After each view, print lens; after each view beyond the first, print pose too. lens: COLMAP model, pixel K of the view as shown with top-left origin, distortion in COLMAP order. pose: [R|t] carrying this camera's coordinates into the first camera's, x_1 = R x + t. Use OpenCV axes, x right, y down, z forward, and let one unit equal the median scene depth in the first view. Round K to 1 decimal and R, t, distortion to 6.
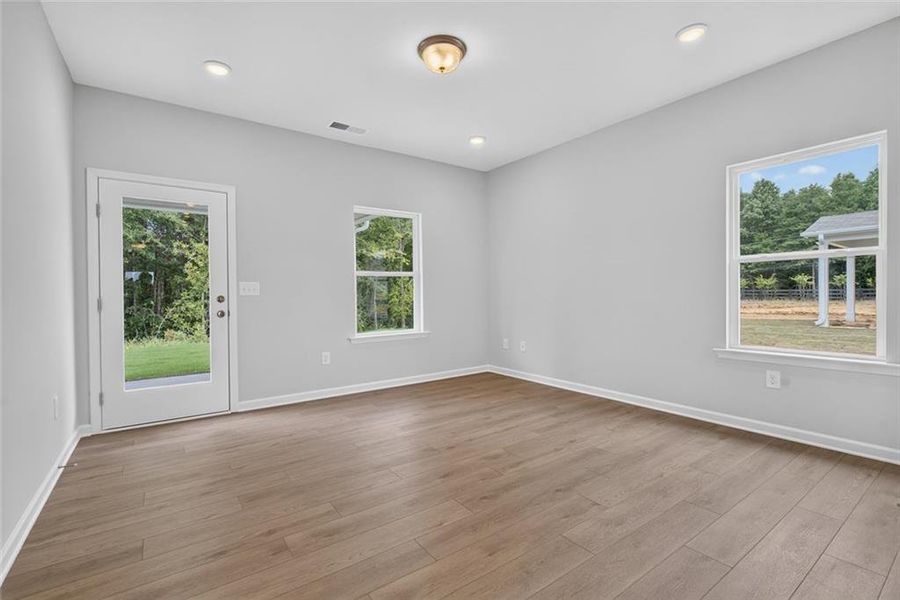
lens RADIAL K [[401.0, 0, 445.3], [0, 401.0, 297.2], [0, 0, 1]] dist [0.002322, 0.000225]
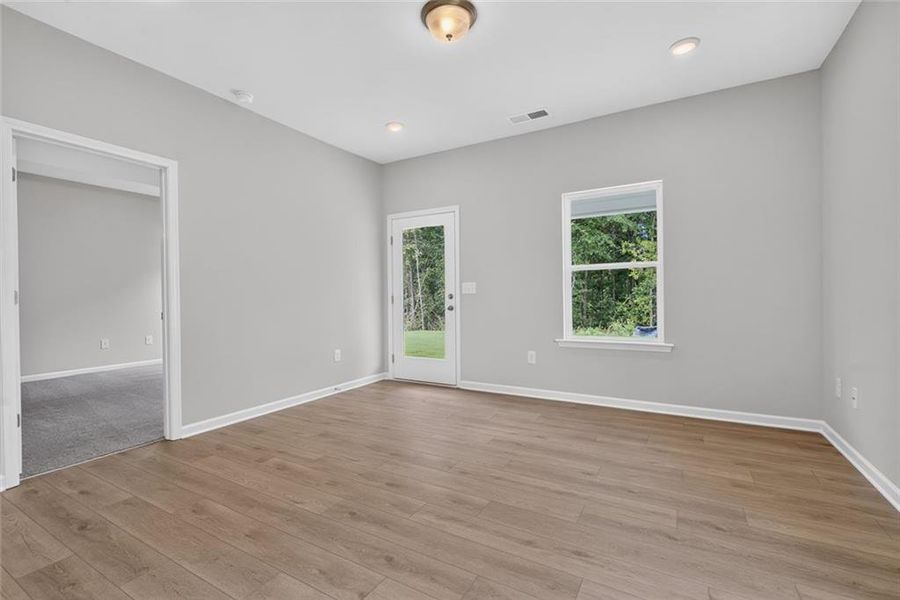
lens RADIAL K [[401.0, 0, 445.3], [0, 401.0, 297.2], [0, 0, 1]] dist [0.002322, 0.000225]
pose [[0.412219, 0.011321, -0.911014, 0.591433], [0.001186, 0.999915, 0.012963, -0.009210], [0.911084, -0.006424, 0.412171, 0.466988]]
